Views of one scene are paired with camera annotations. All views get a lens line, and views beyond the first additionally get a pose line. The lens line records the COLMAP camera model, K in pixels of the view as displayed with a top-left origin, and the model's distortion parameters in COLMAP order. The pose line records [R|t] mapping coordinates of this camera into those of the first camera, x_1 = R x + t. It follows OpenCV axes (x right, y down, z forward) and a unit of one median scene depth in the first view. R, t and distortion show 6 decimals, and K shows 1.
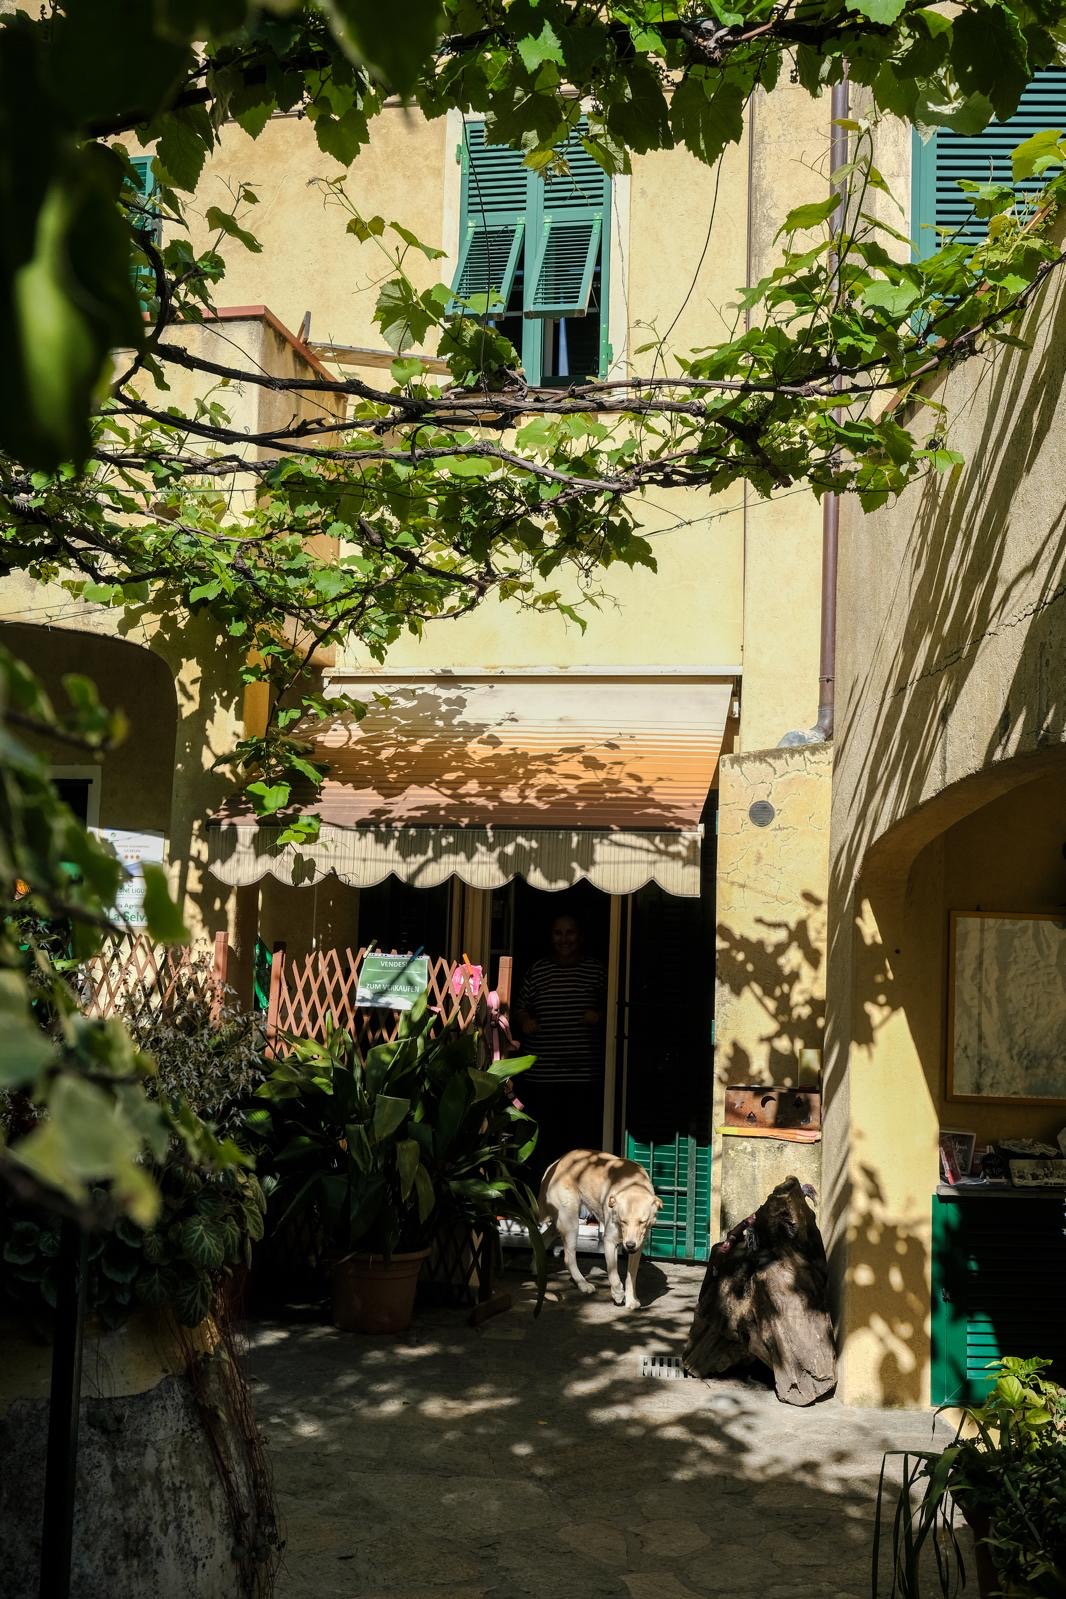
lens RADIAL K [[1598.2, 0, 534.0], [0, 1598.2, 800.6], [0, 0, 1]] dist [0.001839, 0.000000]
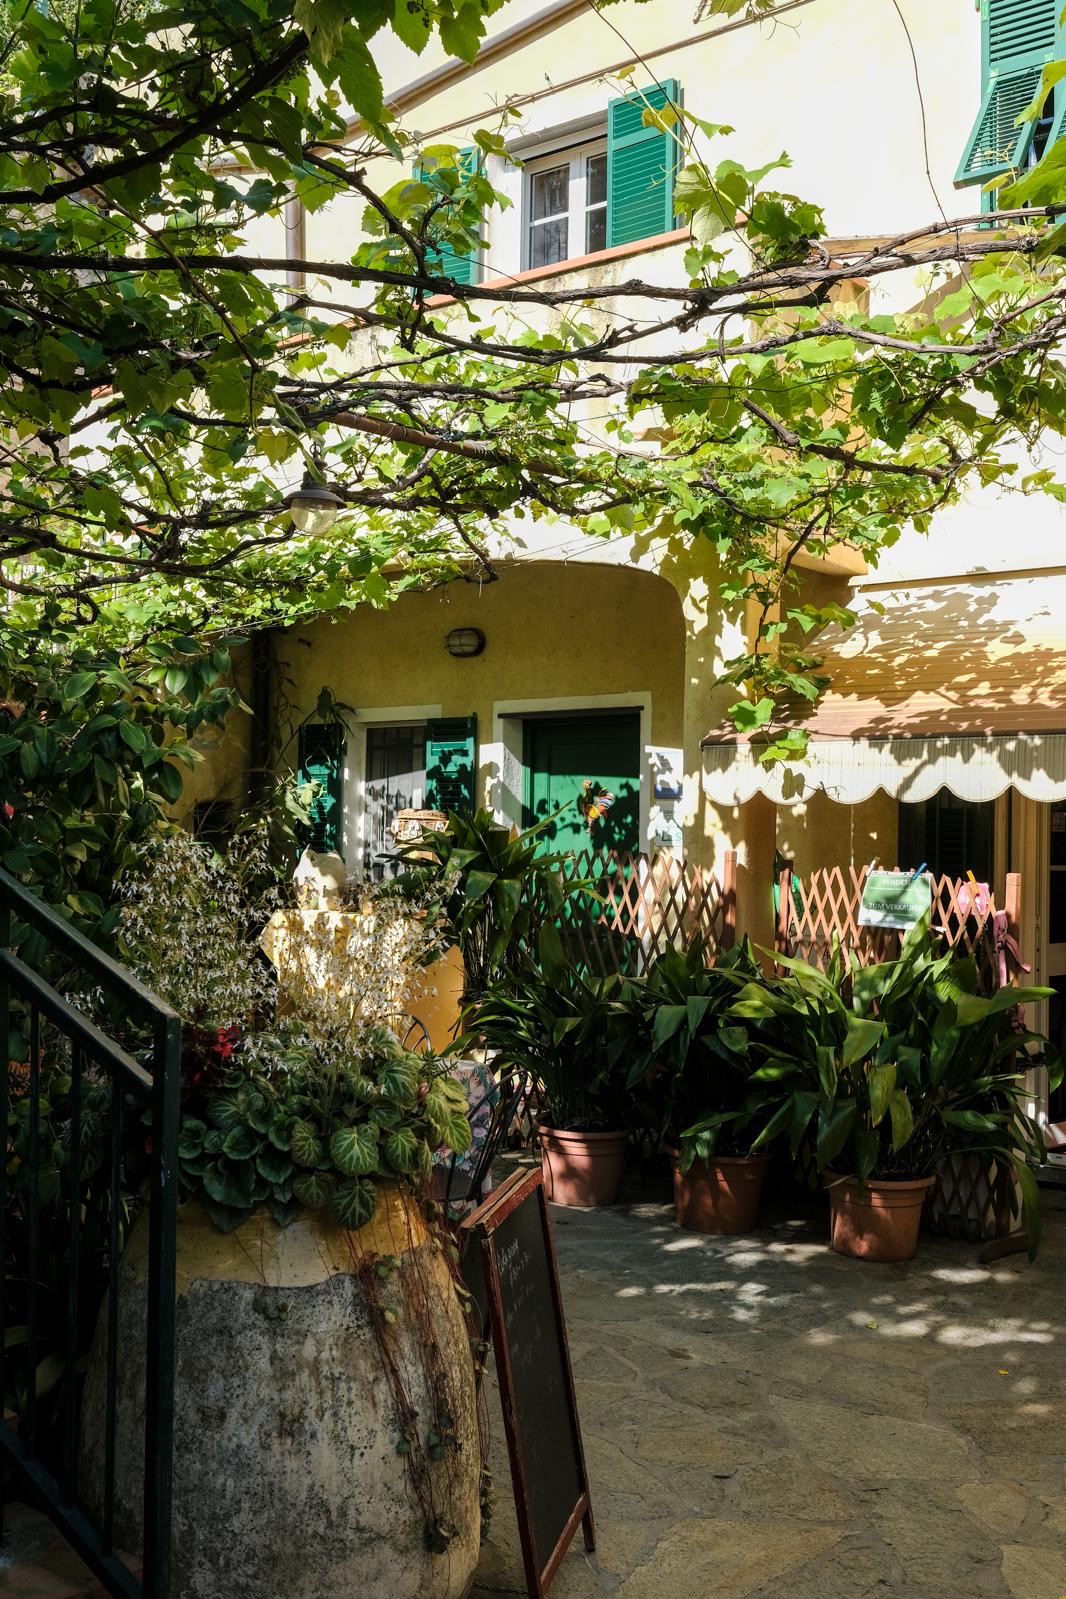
lens RADIAL K [[1598.2, 0, 533.6], [0, 1598.2, 796.8], [0, 0, 1]] dist [0.001839, 0.000000]
pose [[0.895035, -0.031008, -0.444916, 0.145841], [0.052495, 0.997970, 0.036051, 0.005979], [0.442895, -0.055623, 0.894846, 0.052304]]
